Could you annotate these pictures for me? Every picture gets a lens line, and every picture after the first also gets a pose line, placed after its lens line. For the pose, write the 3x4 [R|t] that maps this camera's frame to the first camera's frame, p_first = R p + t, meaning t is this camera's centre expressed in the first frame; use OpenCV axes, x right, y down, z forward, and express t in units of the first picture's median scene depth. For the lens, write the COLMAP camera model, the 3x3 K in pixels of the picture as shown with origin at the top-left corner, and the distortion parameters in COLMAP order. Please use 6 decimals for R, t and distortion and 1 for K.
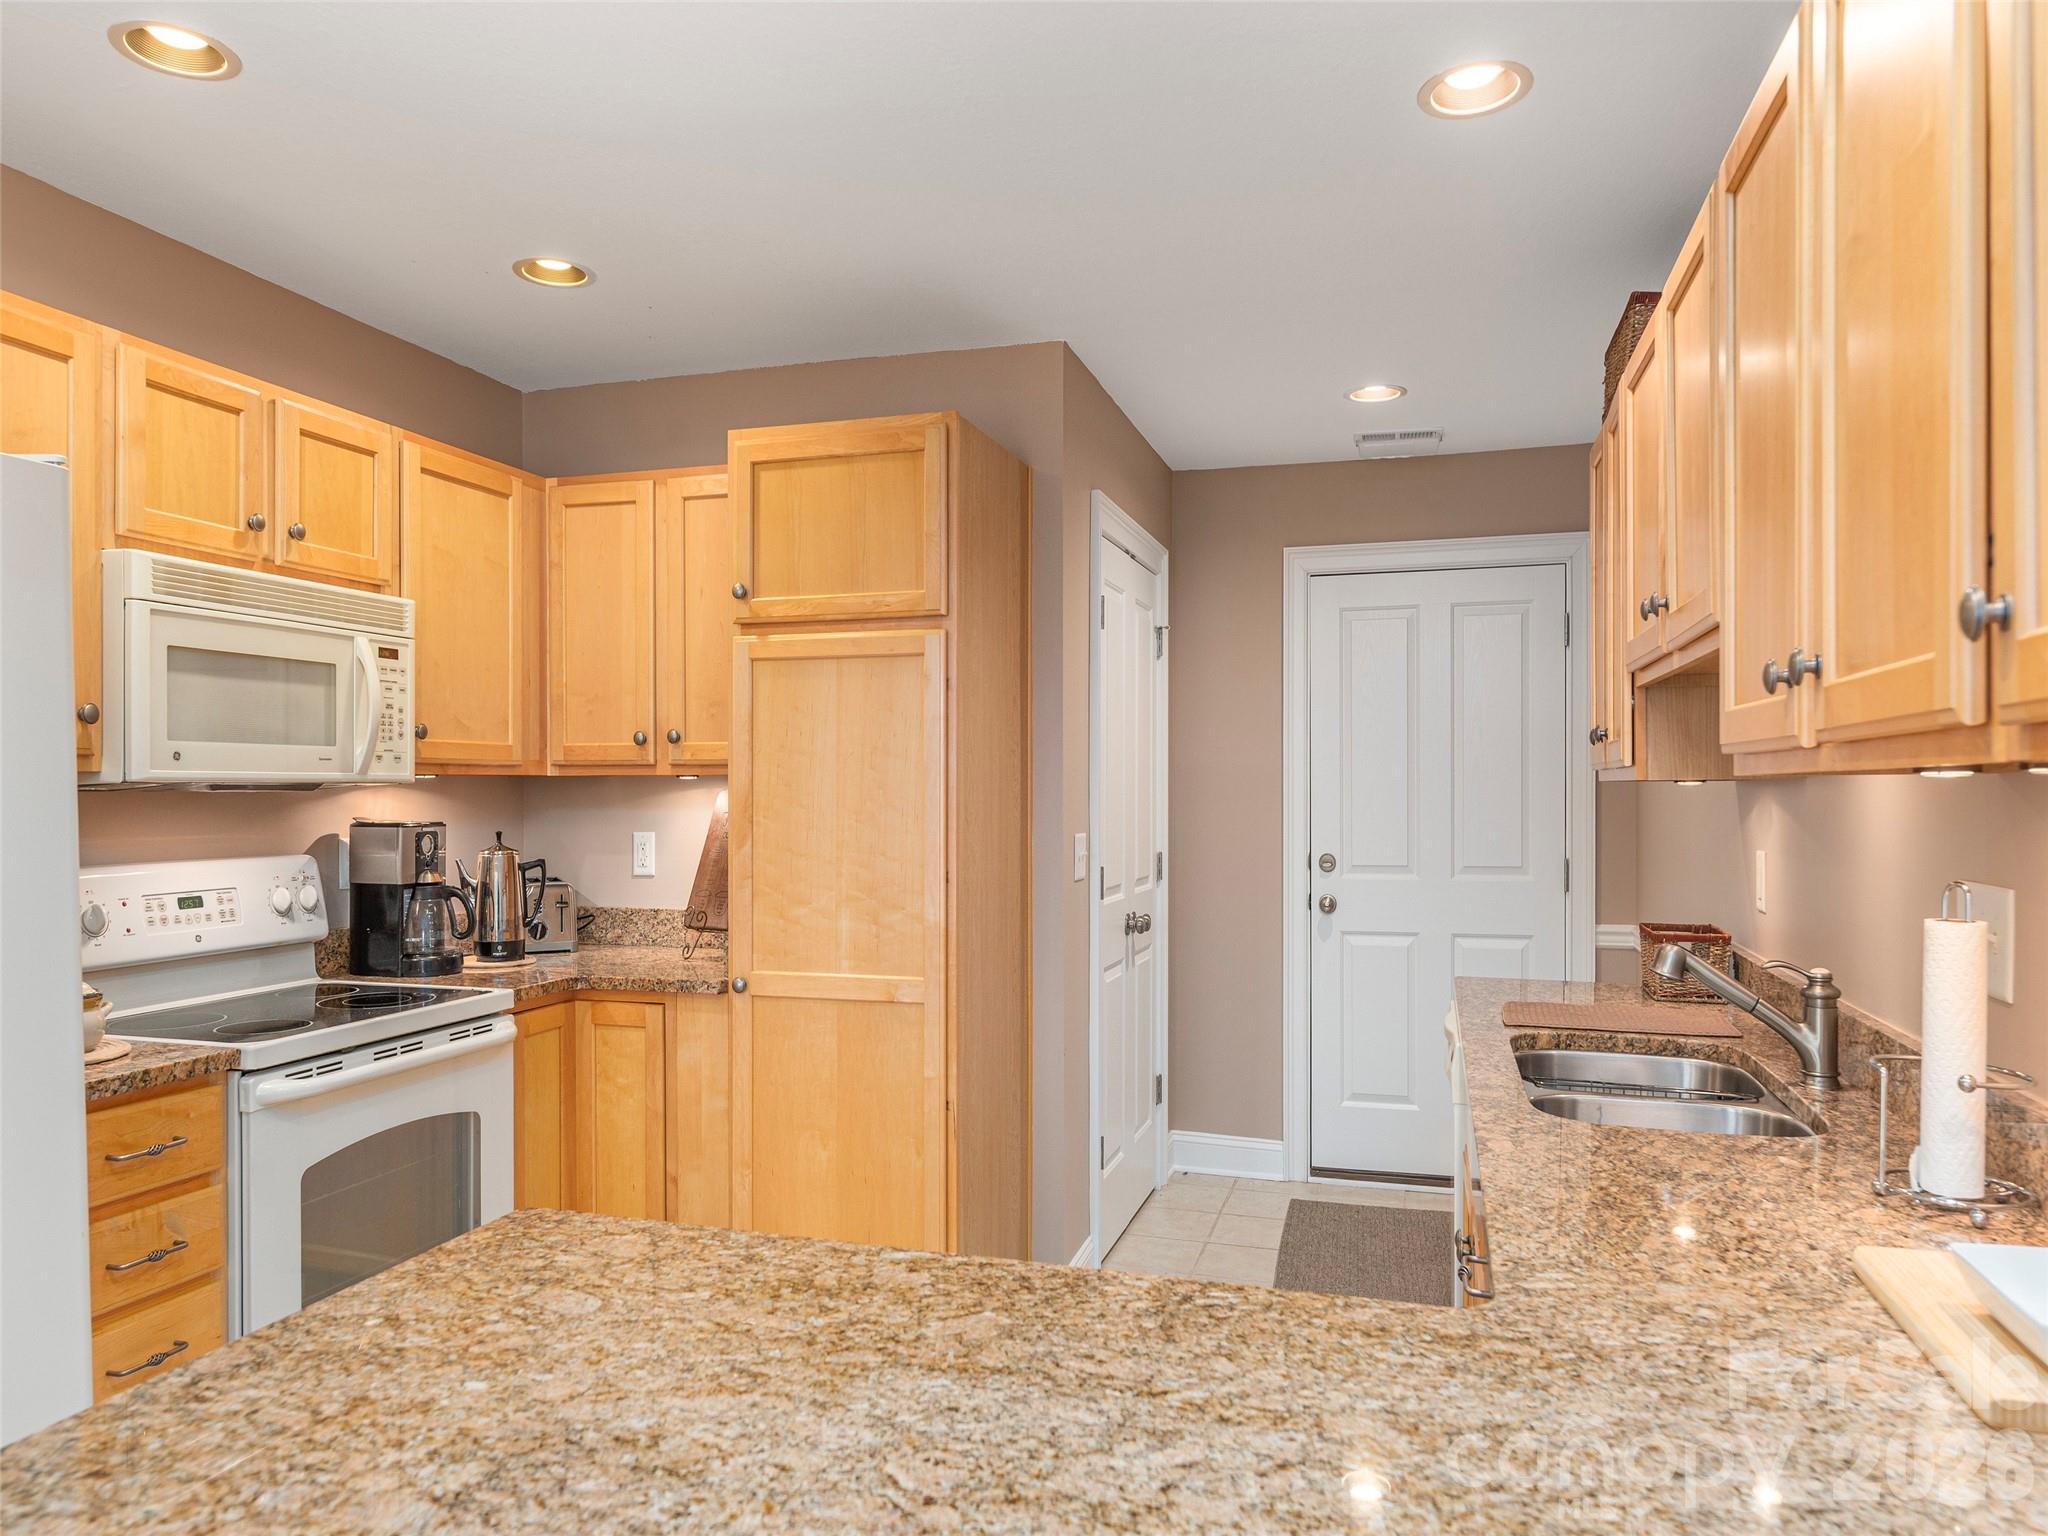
lens RADIAL K [[1358.0, 0, 1019.3], [0, 1358.0, 805.4], [0, 0, 1]] dist [-0.000862, 0.001455]
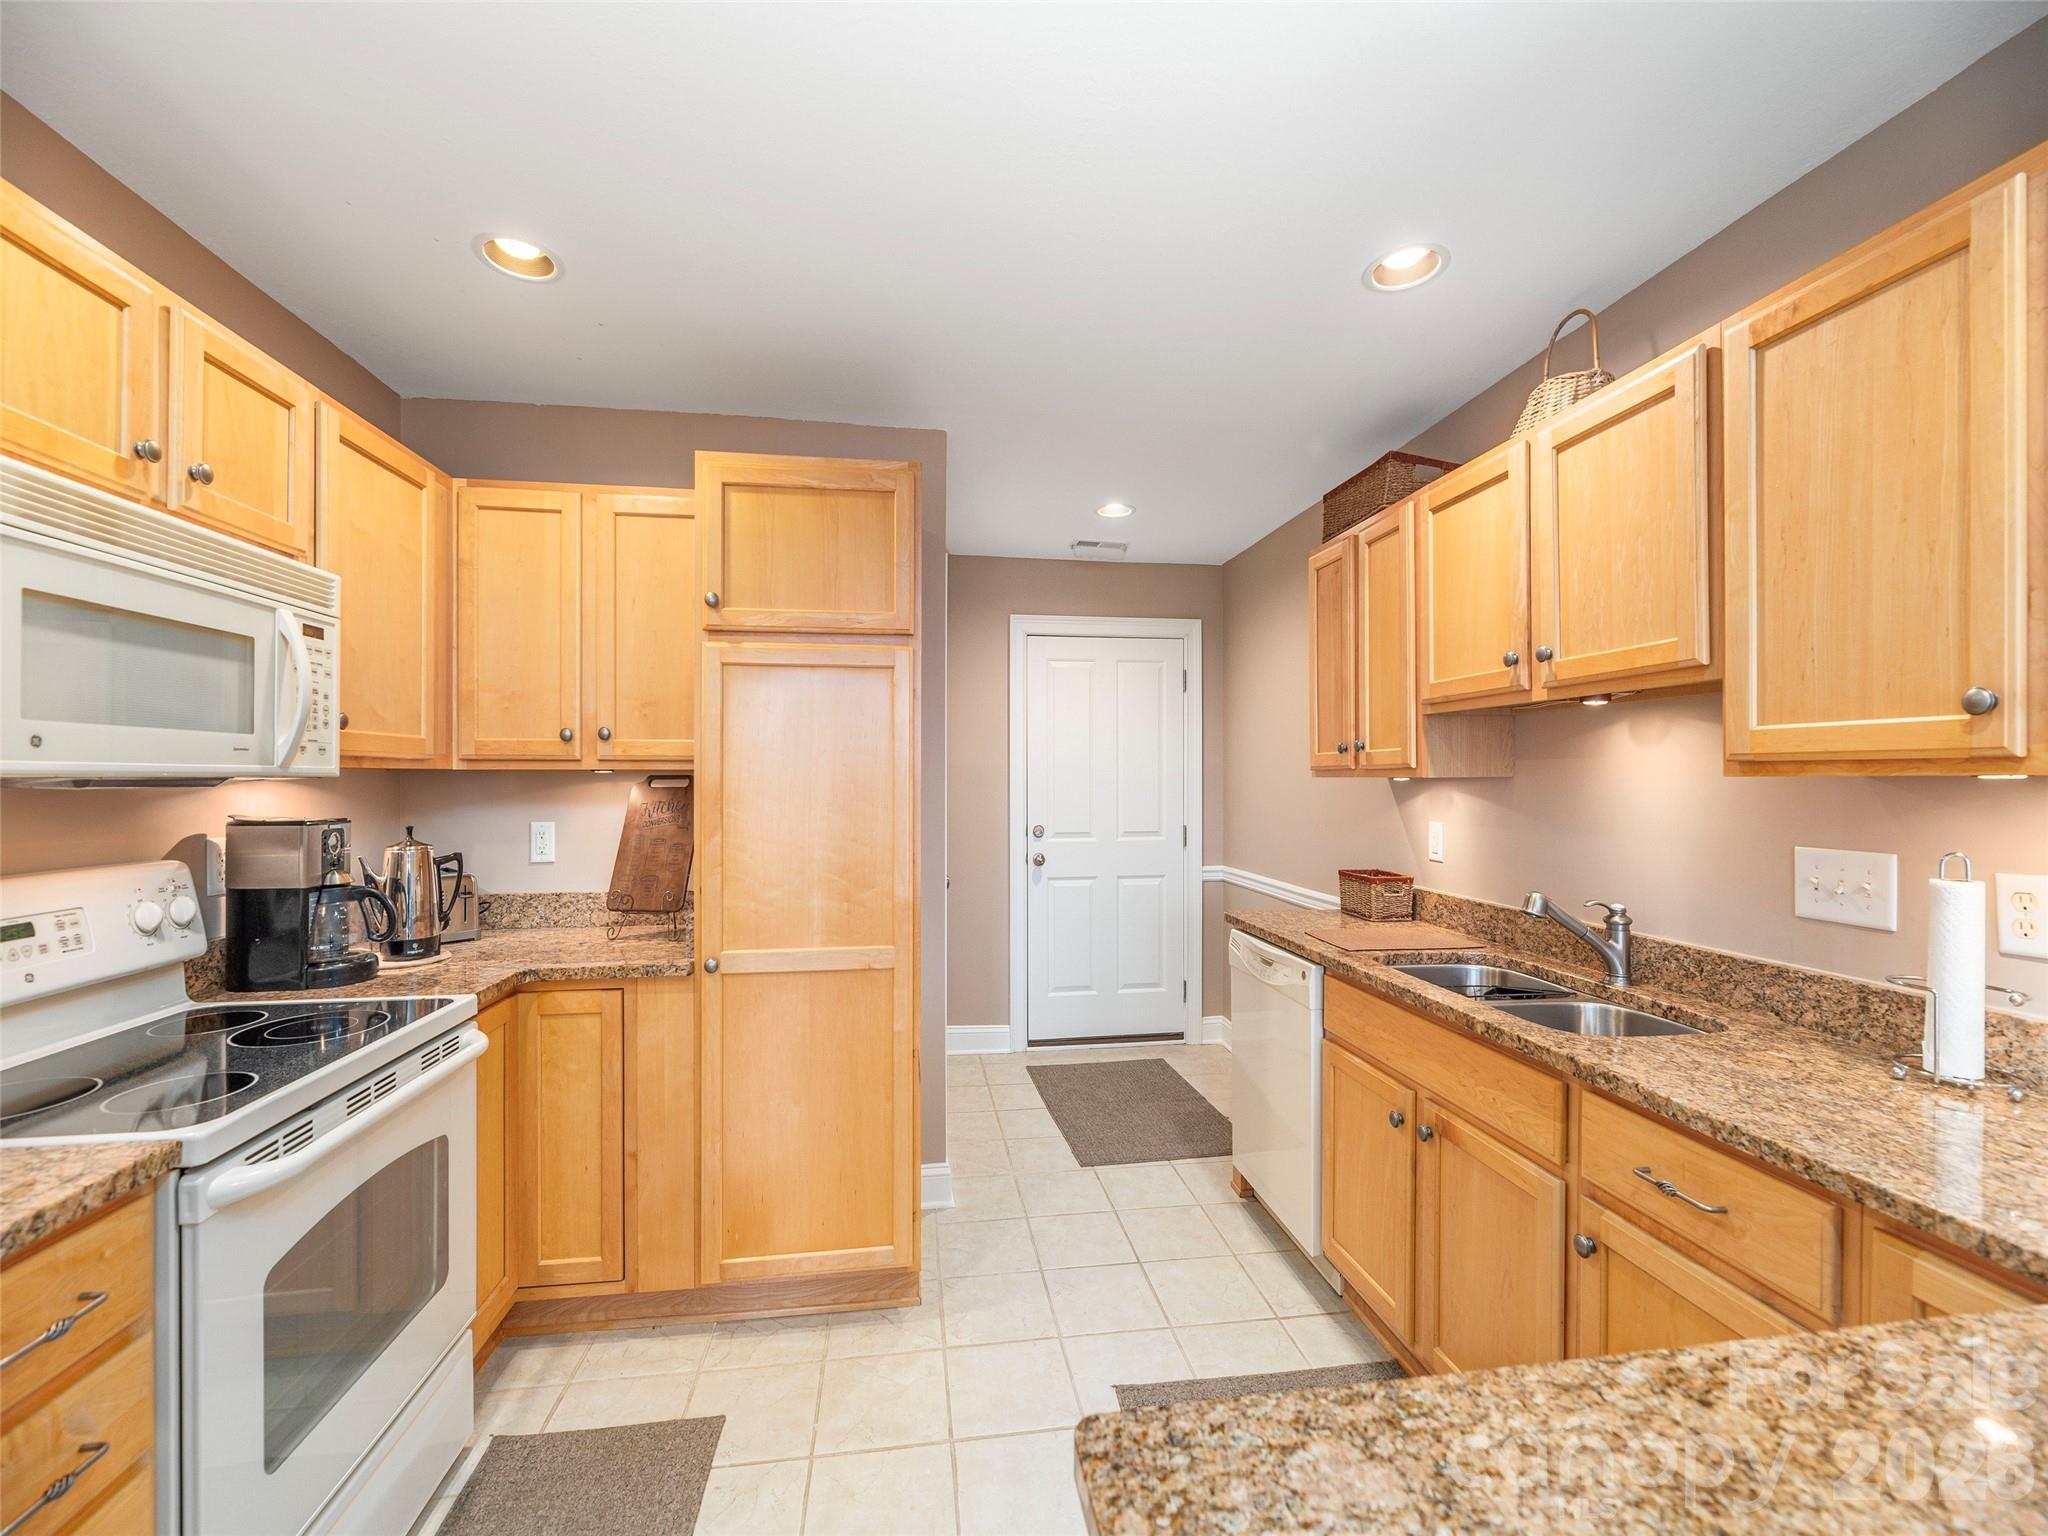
lens RADIAL K [[830.9, 0, 1019.7], [0, 830.9, 781.5], [0, 0, 1]] dist [-0.003512, -0.000160]
pose [[0.905585, -0.000383, 0.424166, -0.263975], [0.004211, 0.999958, -0.008087, -0.007185], [-0.424145, 0.009109, 0.905549, 0.299268]]
